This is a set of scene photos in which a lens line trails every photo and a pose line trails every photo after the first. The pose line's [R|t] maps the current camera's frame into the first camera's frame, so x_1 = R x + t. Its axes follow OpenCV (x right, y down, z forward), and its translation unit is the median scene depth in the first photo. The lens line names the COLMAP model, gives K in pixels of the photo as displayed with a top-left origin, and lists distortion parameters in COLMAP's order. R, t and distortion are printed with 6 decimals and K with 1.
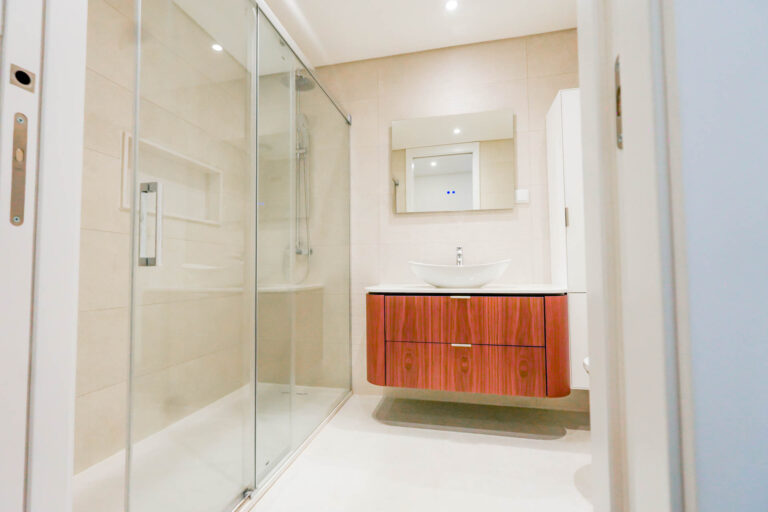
lens RADIAL K [[350.7, 0, 384.0], [0, 350.7, 256.0], [0, 0, 1]] dist [-0.002130, 0.000144]
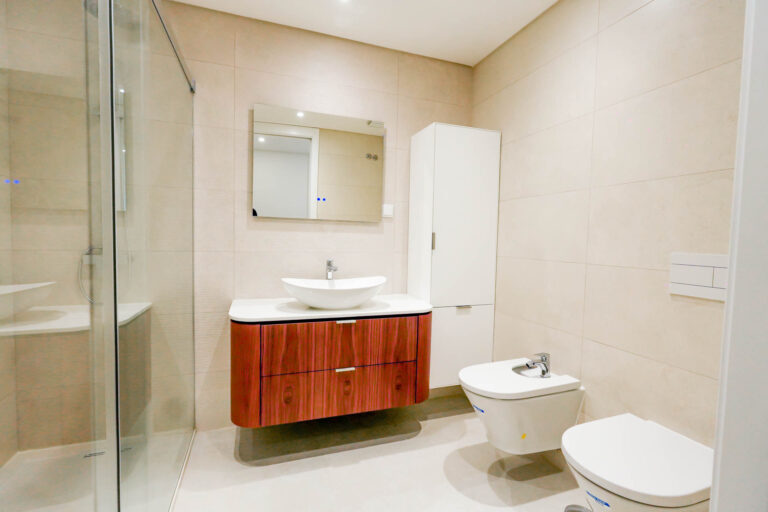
lens RADIAL K [[350.7, 0, 384.0], [0, 350.7, 256.0], [0, 0, 1]] dist [-0.002130, 0.000144]
pose [[0.838142, 0.002058, 0.545448, -0.220376], [-0.055631, 0.995101, 0.081729, -0.145978], [-0.542607, -0.098844, 0.834150, 0.147662]]
